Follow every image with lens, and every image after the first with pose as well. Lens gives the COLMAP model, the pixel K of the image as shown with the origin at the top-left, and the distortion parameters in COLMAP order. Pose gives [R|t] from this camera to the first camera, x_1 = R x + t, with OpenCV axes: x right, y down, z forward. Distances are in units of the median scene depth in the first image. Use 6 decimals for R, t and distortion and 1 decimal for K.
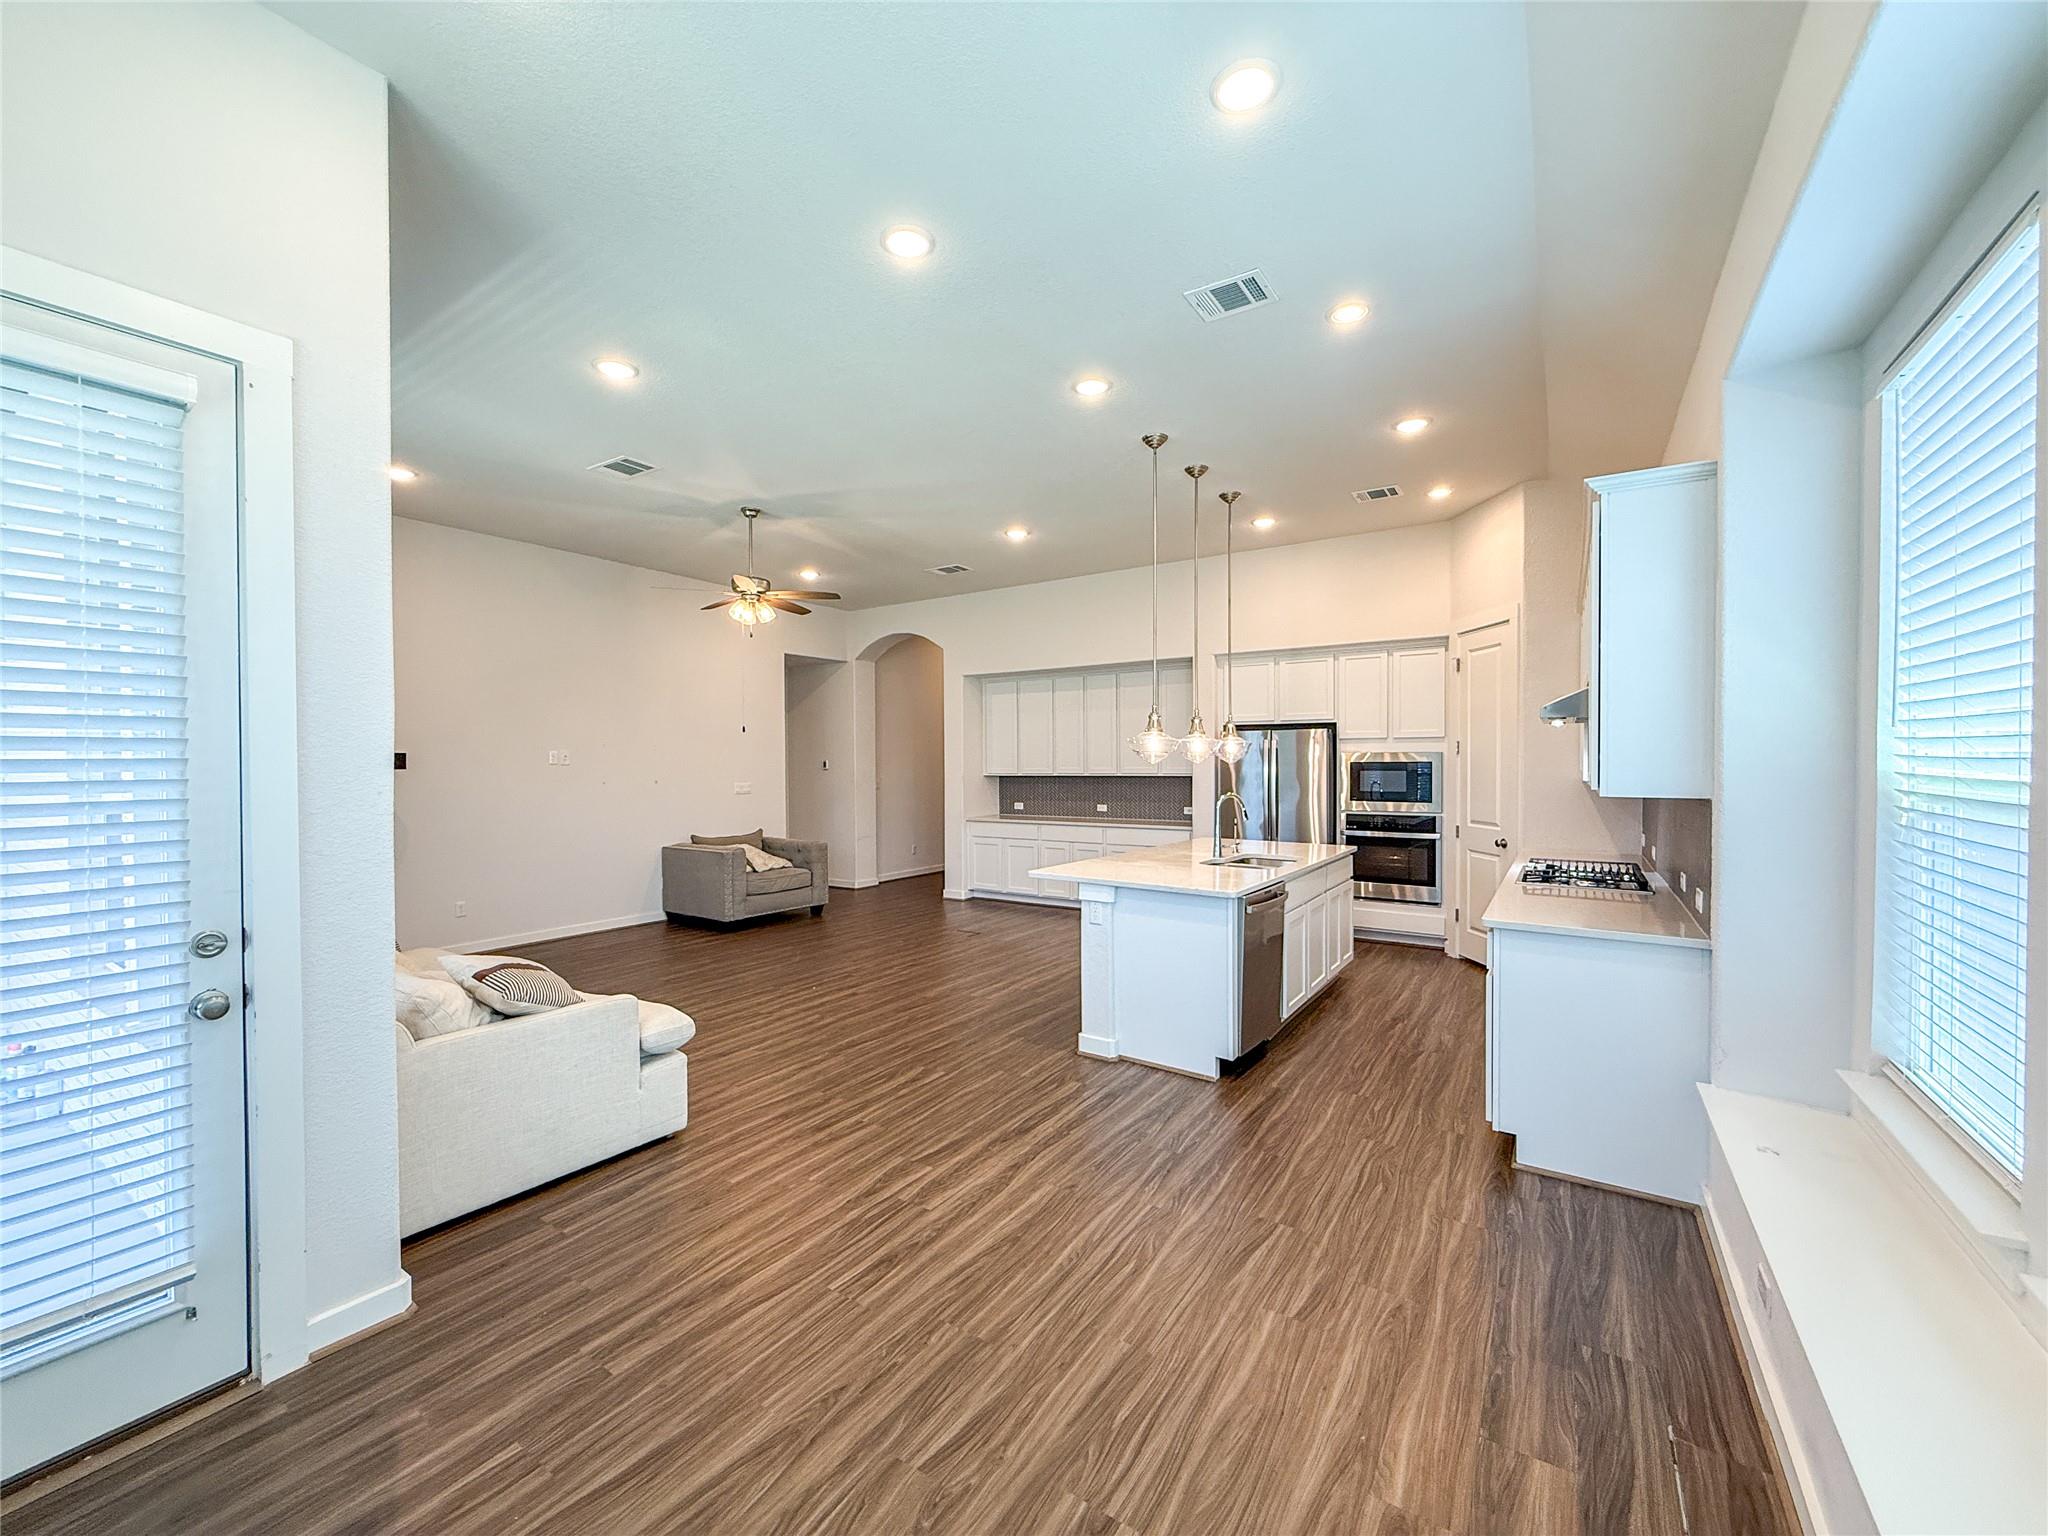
lens RADIAL K [[819.2, 0, 1033.4], [0, 819.2, 772.7], [0, 0, 1]] dist [0.002289, -0.000818]
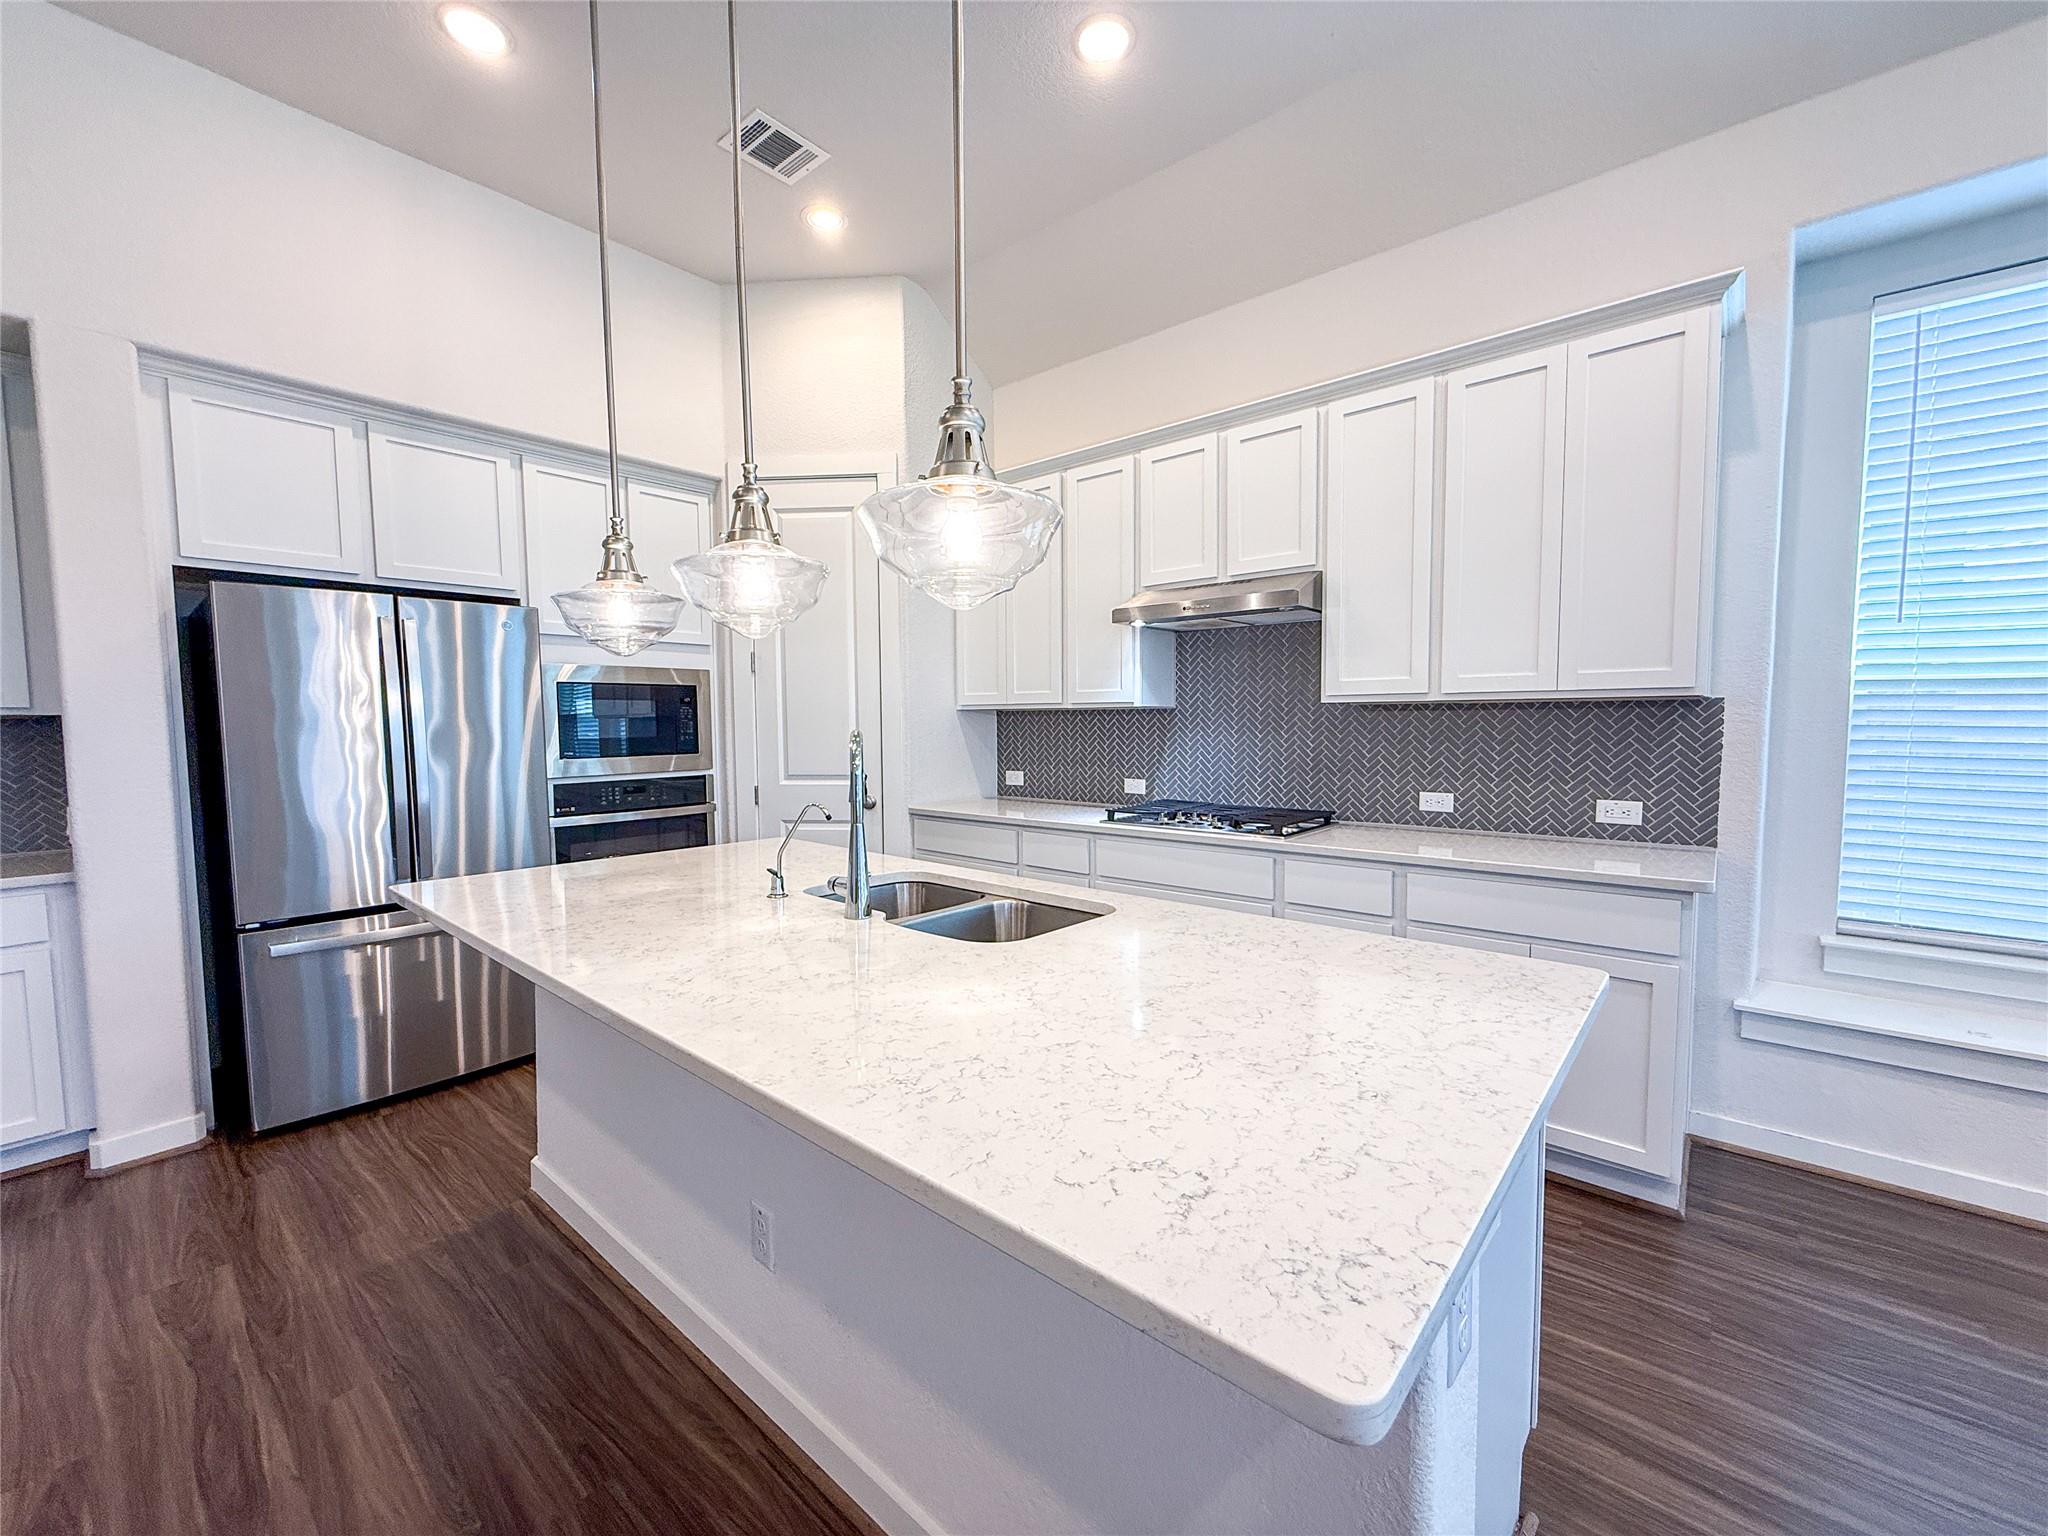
lens RADIAL K [[819.2, 0, 1030.2], [0, 819.2, 770.3], [0, 0, 1]] dist [0.002289, -0.000818]
pose [[0.125752, -0.056987, 0.990424, -0.078857], [0.016227, 0.998333, 0.055382, 0.019338], [-0.991929, 0.009107, 0.126467, 0.673078]]
